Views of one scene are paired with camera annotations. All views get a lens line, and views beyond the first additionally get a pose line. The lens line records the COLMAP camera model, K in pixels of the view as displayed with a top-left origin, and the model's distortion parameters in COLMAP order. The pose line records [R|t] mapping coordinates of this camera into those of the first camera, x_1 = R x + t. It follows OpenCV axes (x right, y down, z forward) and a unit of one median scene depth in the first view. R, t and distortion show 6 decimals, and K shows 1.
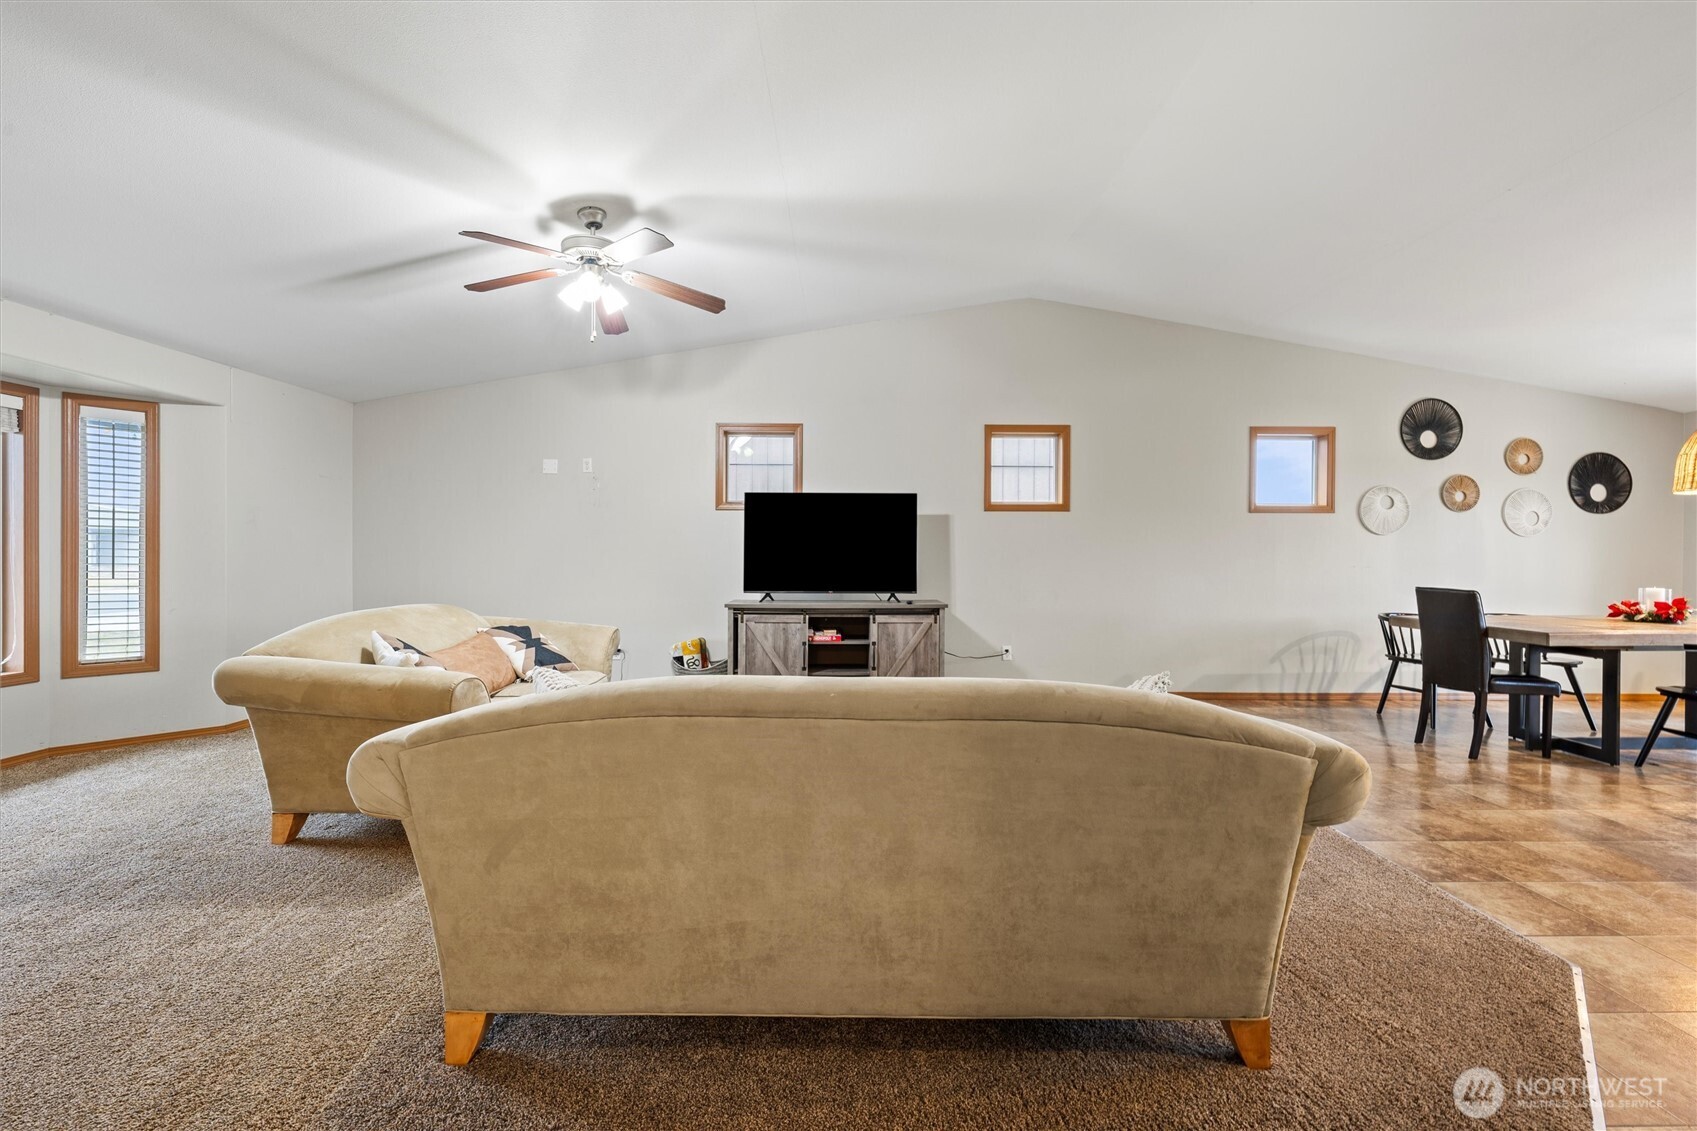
lens RADIAL K [[634.6, 0, 861.1], [0, 634.6, 570.1], [0, 0, 1]] dist [-0.007161, -0.000280]
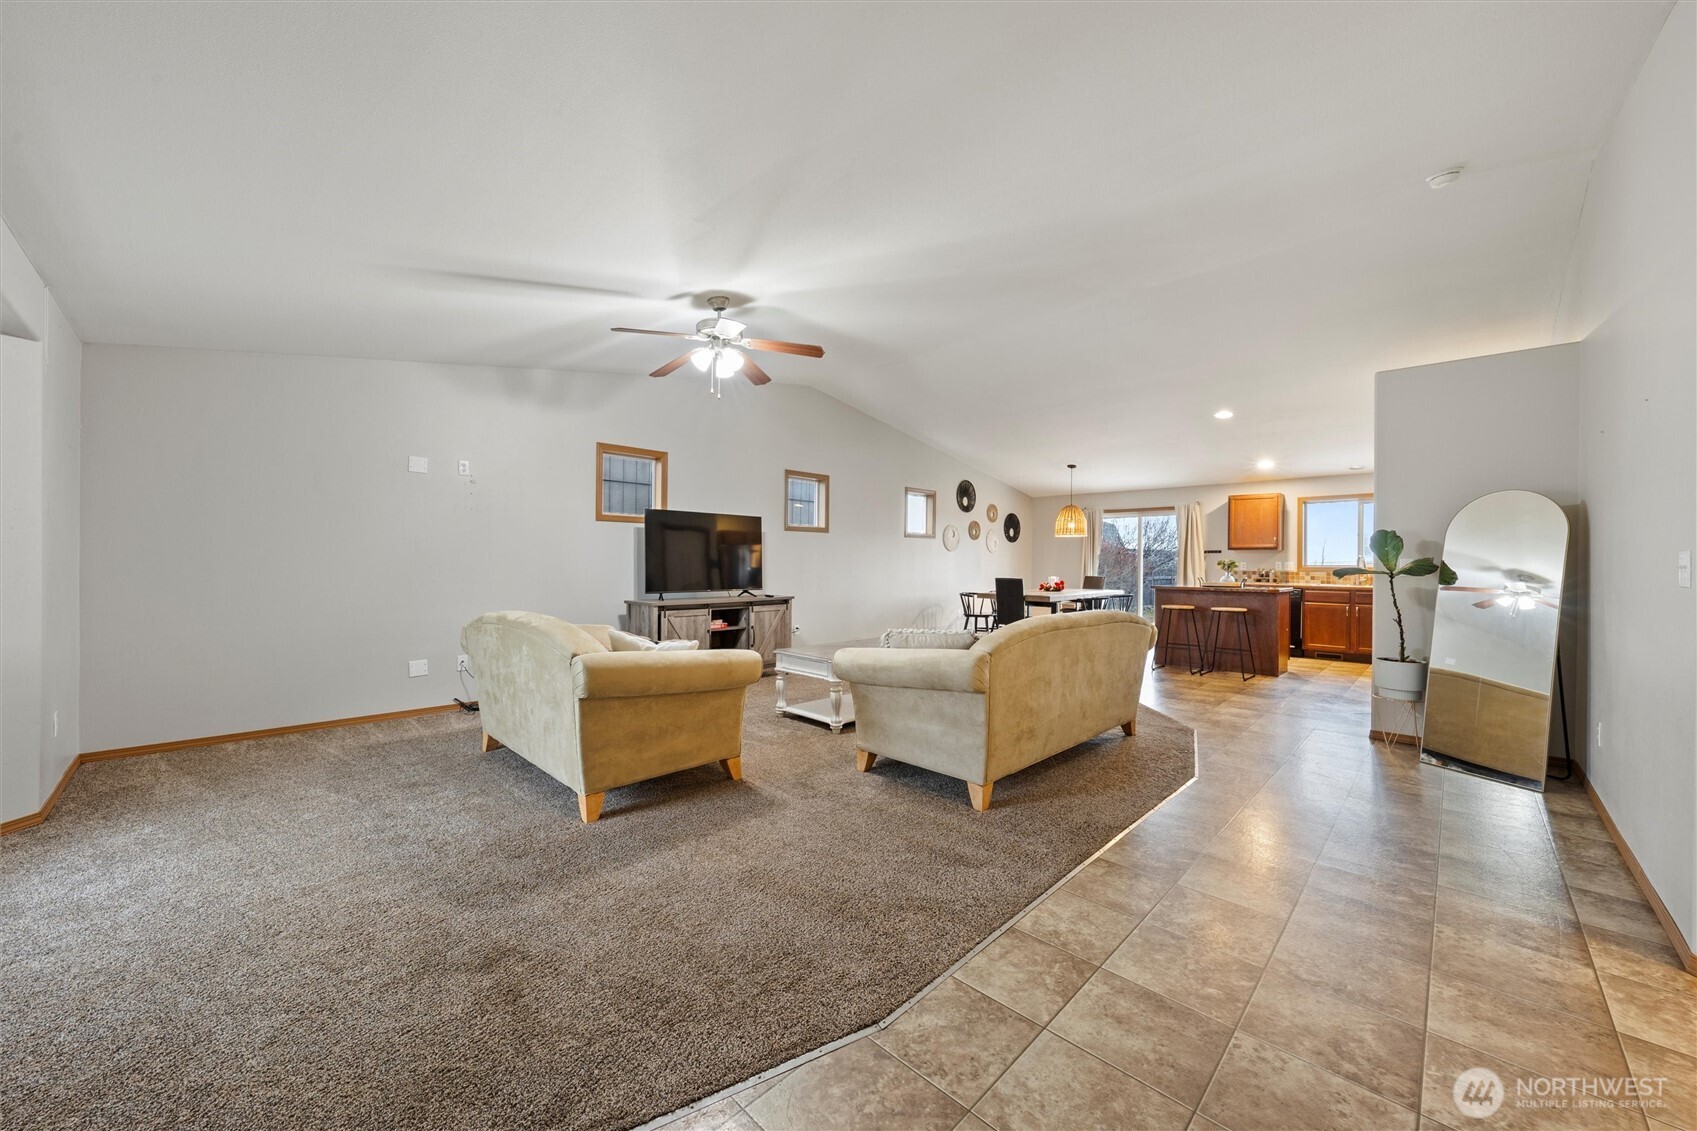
lens RADIAL K [[600.8, 0, 842.3], [0, 600.8, 572.8], [0, 0, 1]] dist [-0.001618, 0.000265]
pose [[0.713925, -0.012162, 0.700116, -0.739678], [0.008297, 0.999926, 0.008909, -0.010531], [-0.700173, -0.000551, 0.713973, -0.056331]]
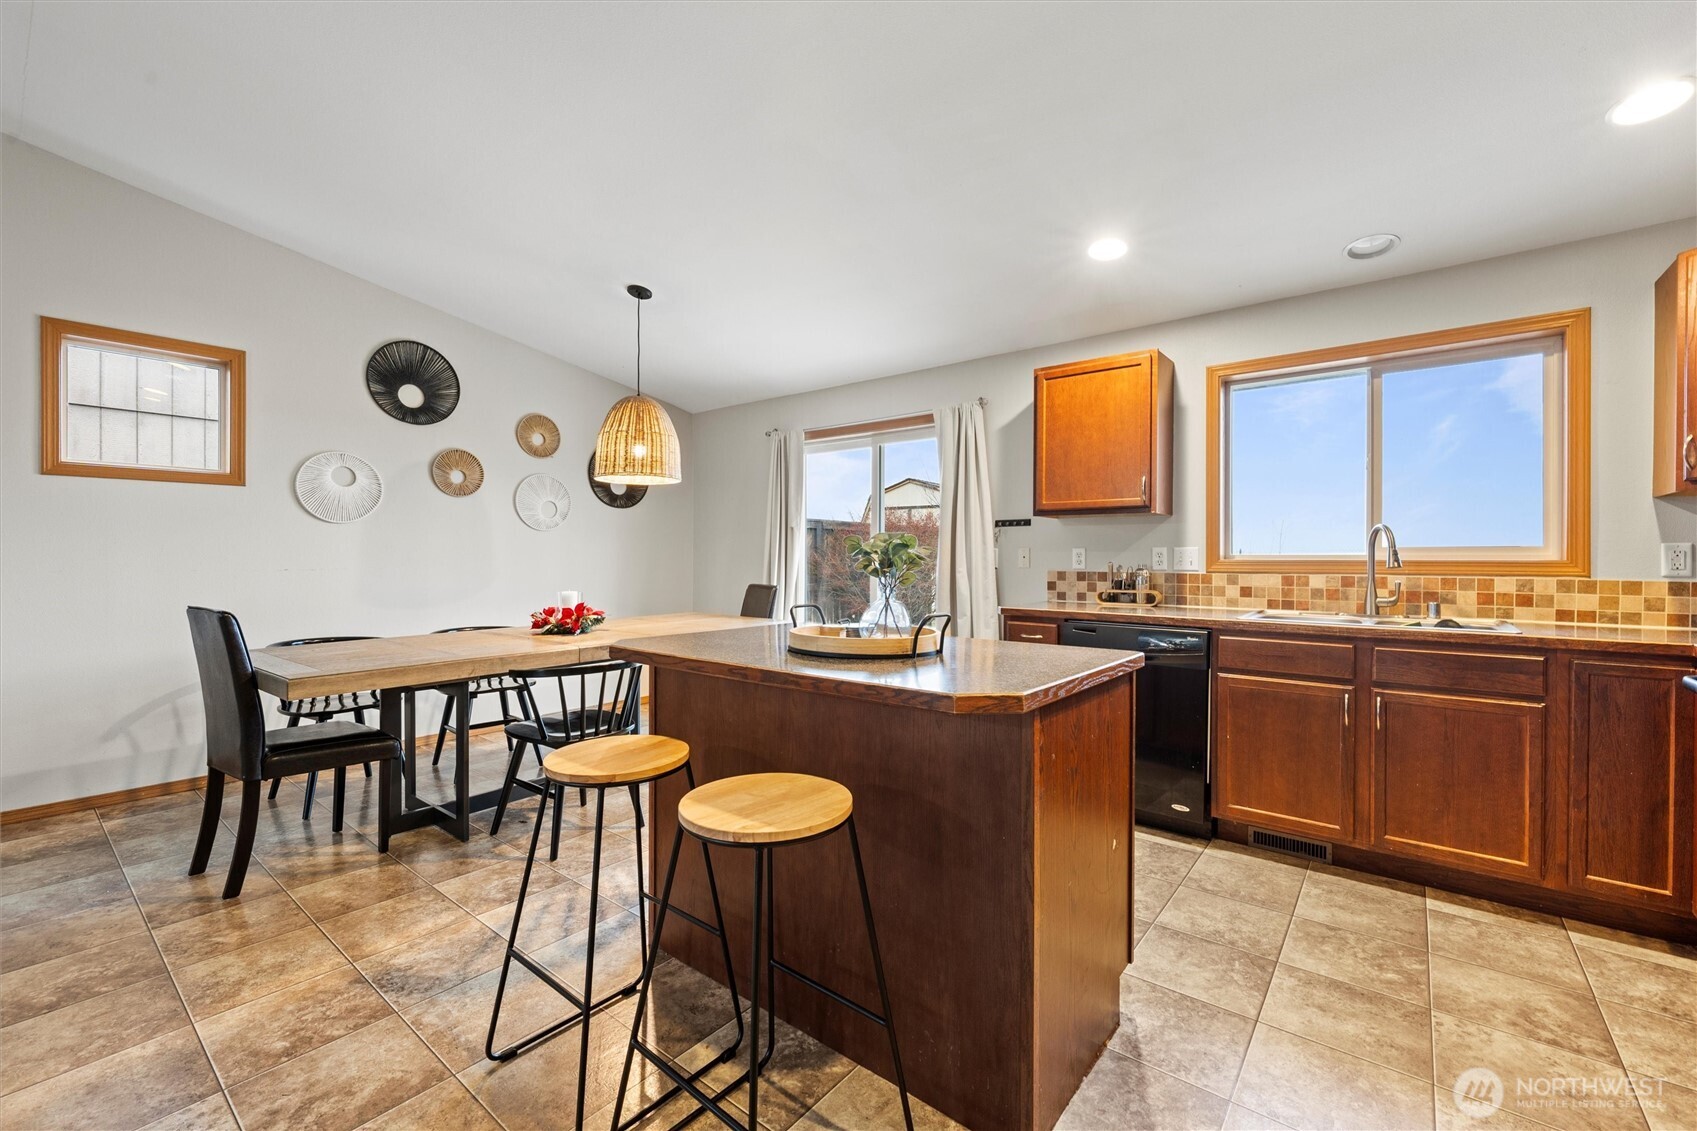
lens RADIAL K [[663.8, 0, 859.3], [0, 663.8, 556.9], [0, 0, 1]] dist [0.007479, 0.000483]
pose [[0.641307, -0.001871, 0.767283, 0.591744], [0.012765, 0.999885, -0.008231, -0.004601], [-0.767179, 0.015073, 0.641256, 0.088303]]
